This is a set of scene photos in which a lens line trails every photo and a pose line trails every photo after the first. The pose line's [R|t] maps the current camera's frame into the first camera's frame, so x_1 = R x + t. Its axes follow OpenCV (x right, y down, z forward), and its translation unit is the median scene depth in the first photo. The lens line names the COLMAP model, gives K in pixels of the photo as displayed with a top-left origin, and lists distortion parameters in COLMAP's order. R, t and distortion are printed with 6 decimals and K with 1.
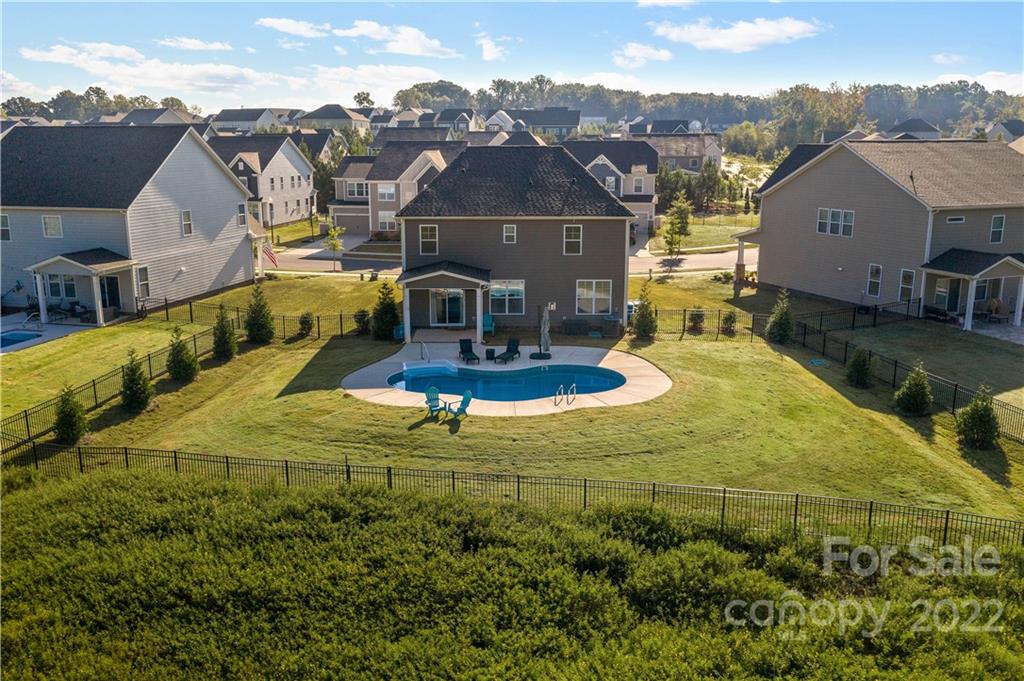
lens RADIAL K [[840.2, 0, 512.0], [0, 840.2, 340.5], [0, 0, 1]] dist [0.002148, 0.009456]
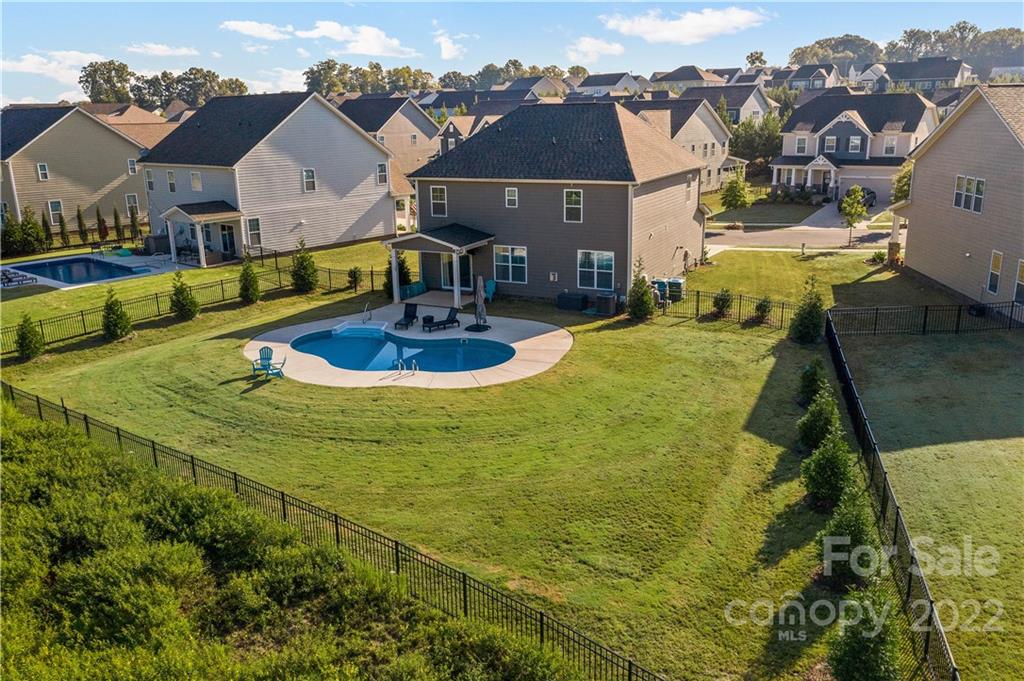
lens RADIAL K [[808.6, 0, 512.0], [0, 808.6, 340.5], [0, 0, 1]] dist [0.002498, 0.004861]
pose [[0.895424, 0.103041, -0.433127, 0.389025], [-0.080261, 0.994270, 0.070609, -0.029192], [0.437920, -0.028462, 0.898563, 0.165384]]
